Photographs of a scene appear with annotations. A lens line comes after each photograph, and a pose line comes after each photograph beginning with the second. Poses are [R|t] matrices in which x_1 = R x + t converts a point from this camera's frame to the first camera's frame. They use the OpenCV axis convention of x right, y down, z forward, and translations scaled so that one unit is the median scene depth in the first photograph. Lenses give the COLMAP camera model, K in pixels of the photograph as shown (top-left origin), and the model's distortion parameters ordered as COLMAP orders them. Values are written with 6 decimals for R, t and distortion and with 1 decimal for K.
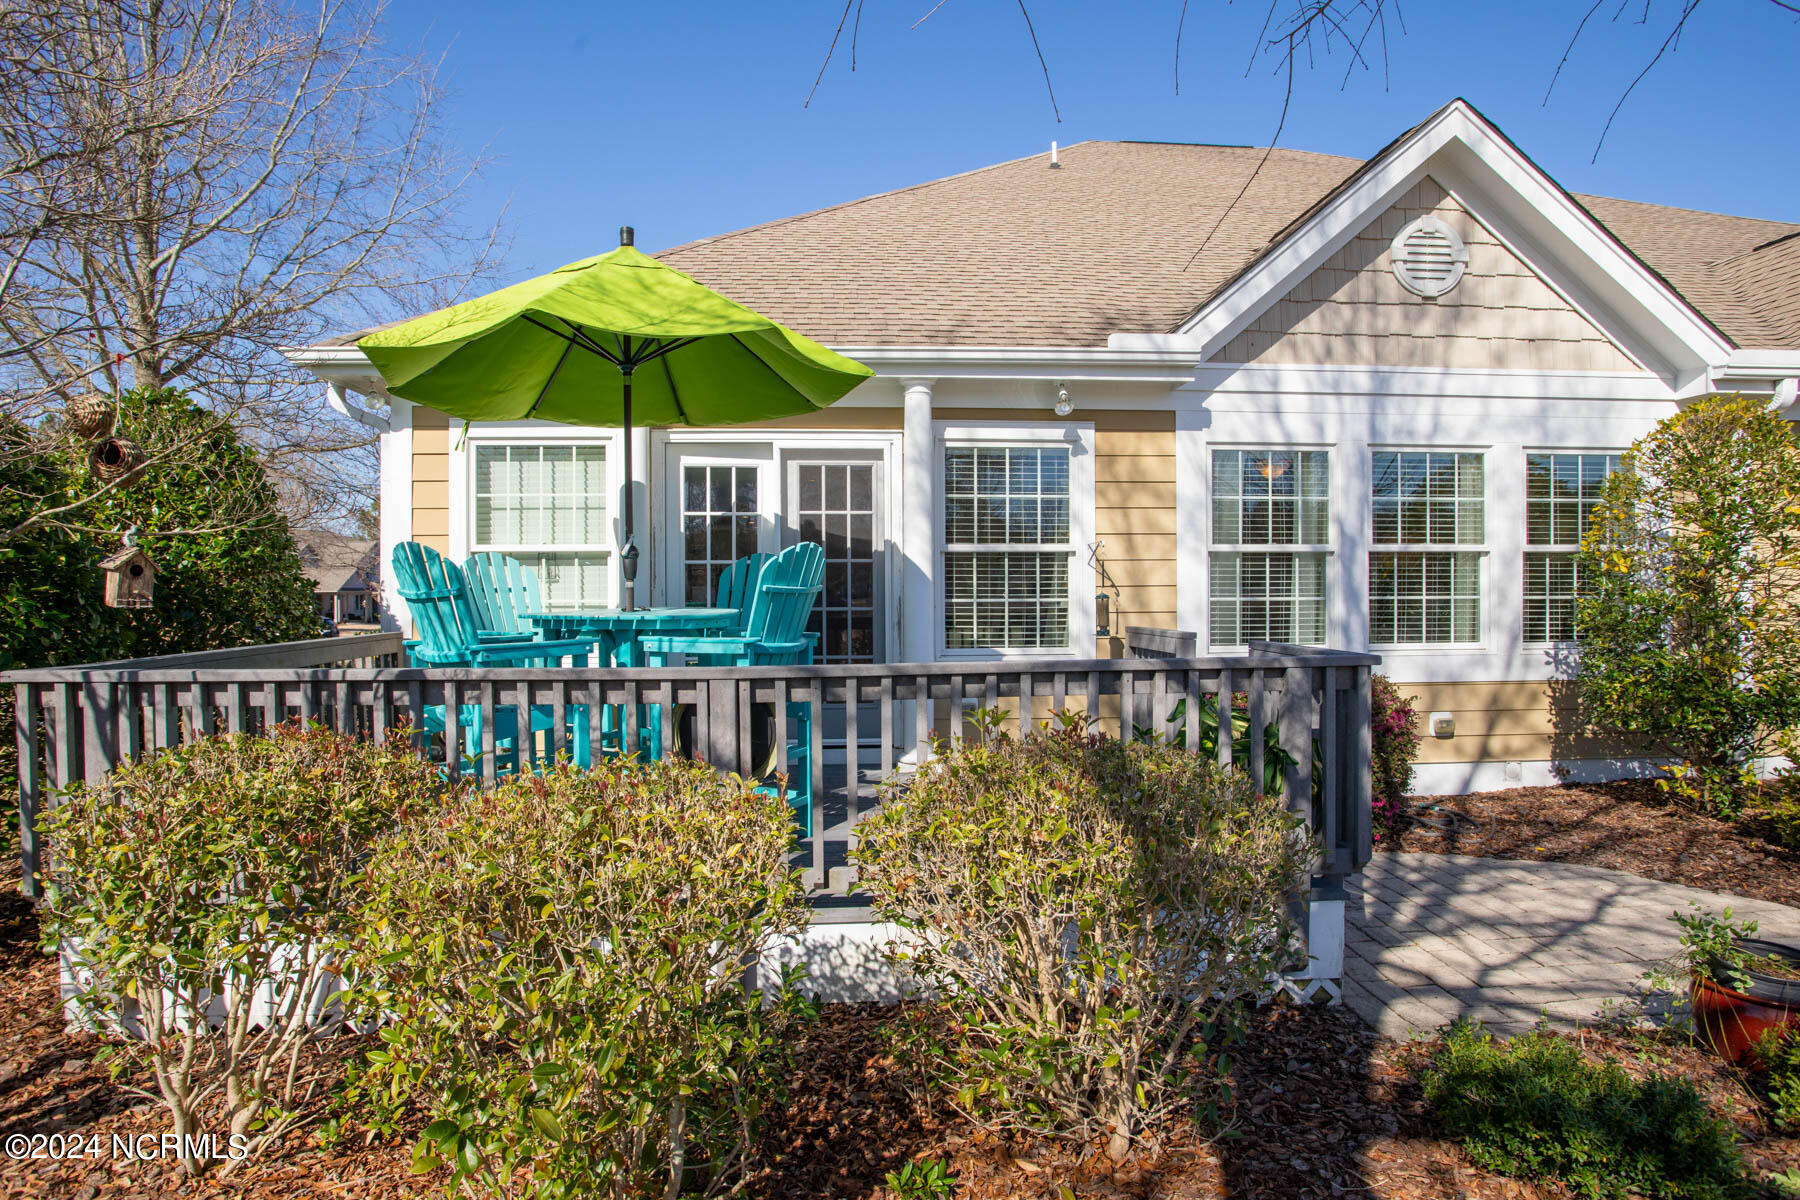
lens RADIAL K [[992.0, 0, 900.0], [0, 992.0, 600.0], [0, 0, 1]] dist [-0.054602, 0.000154]
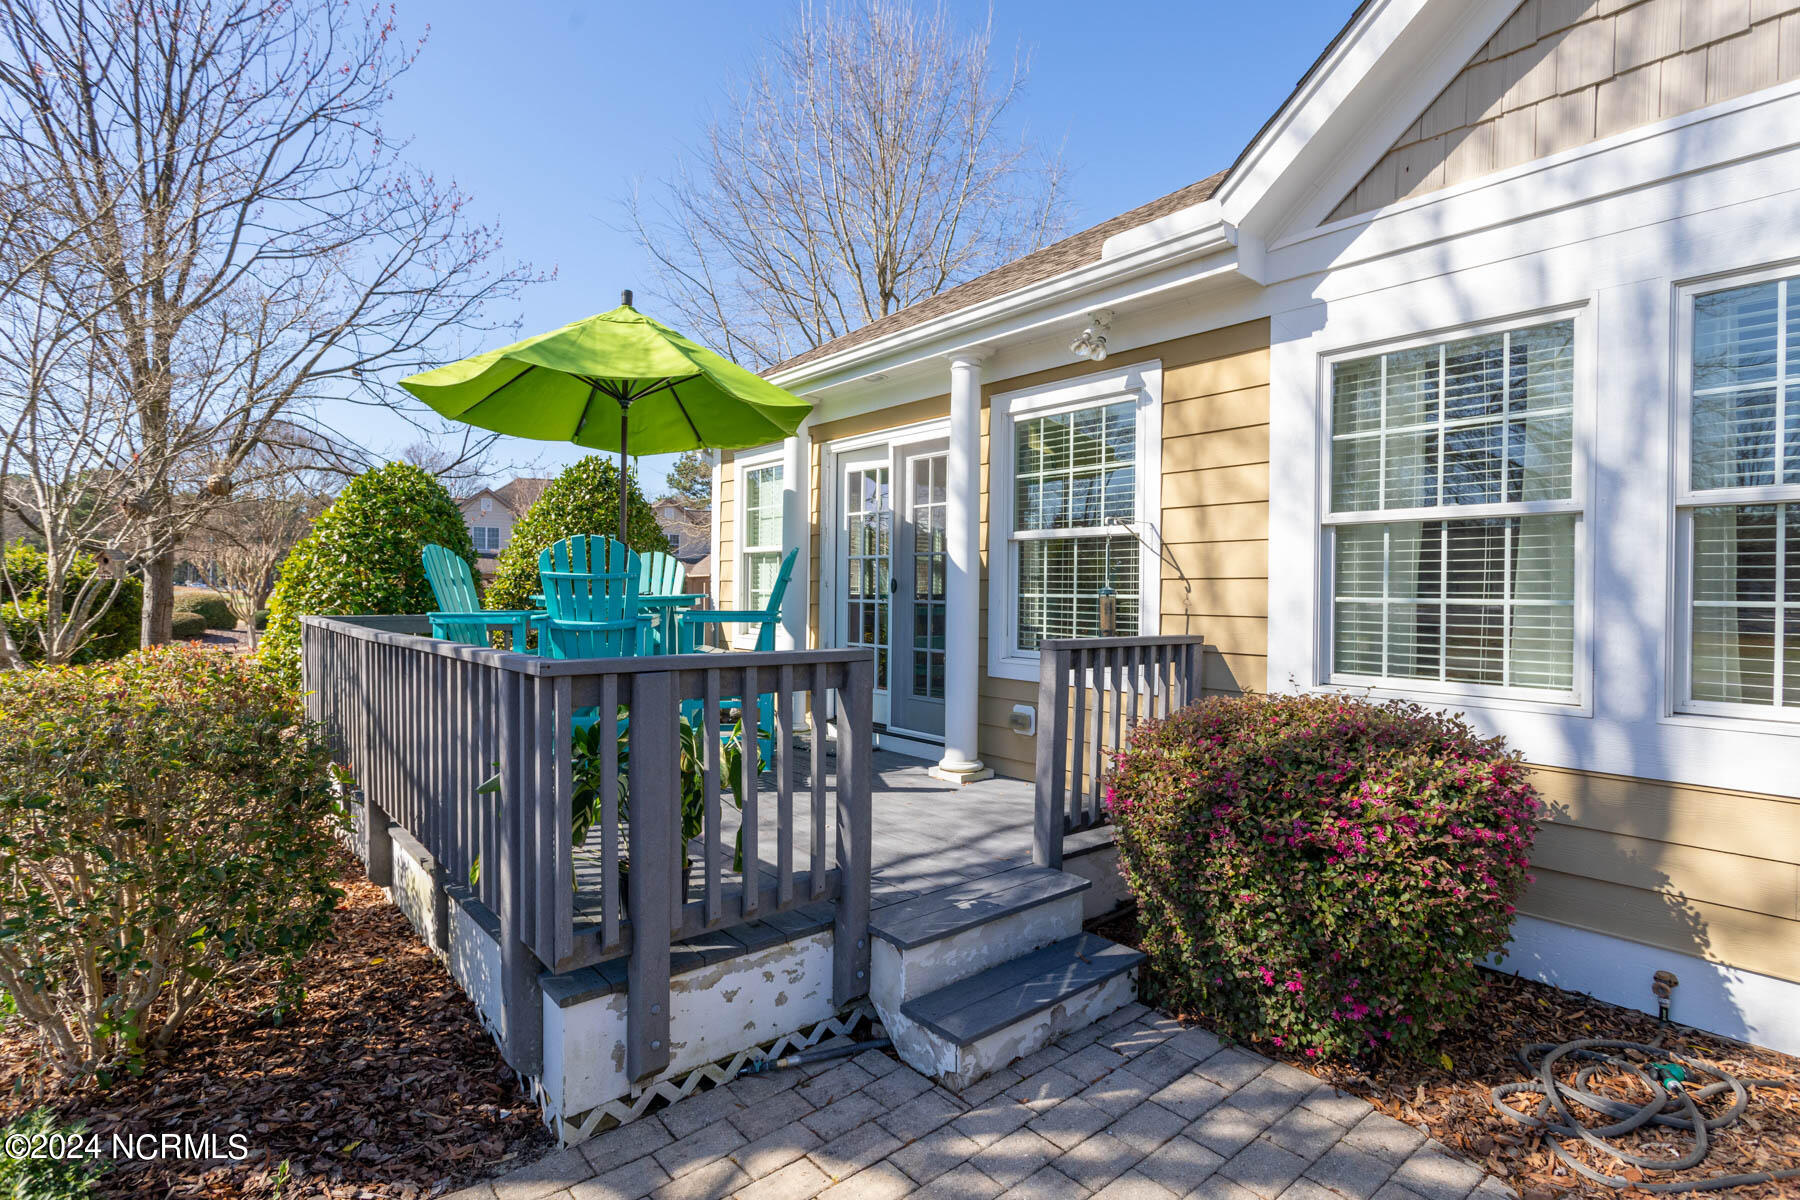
lens RADIAL K [[887.6, 0, 900.0], [0, 887.6, 600.0], [0, 0, 1]] dist [0.002495, 0.000347]
pose [[0.582556, 0.017953, -0.812592, 0.627569], [-0.024013, 0.999700, 0.004872, 0.003512], [0.812436, 0.016675, 0.582812, 0.450988]]
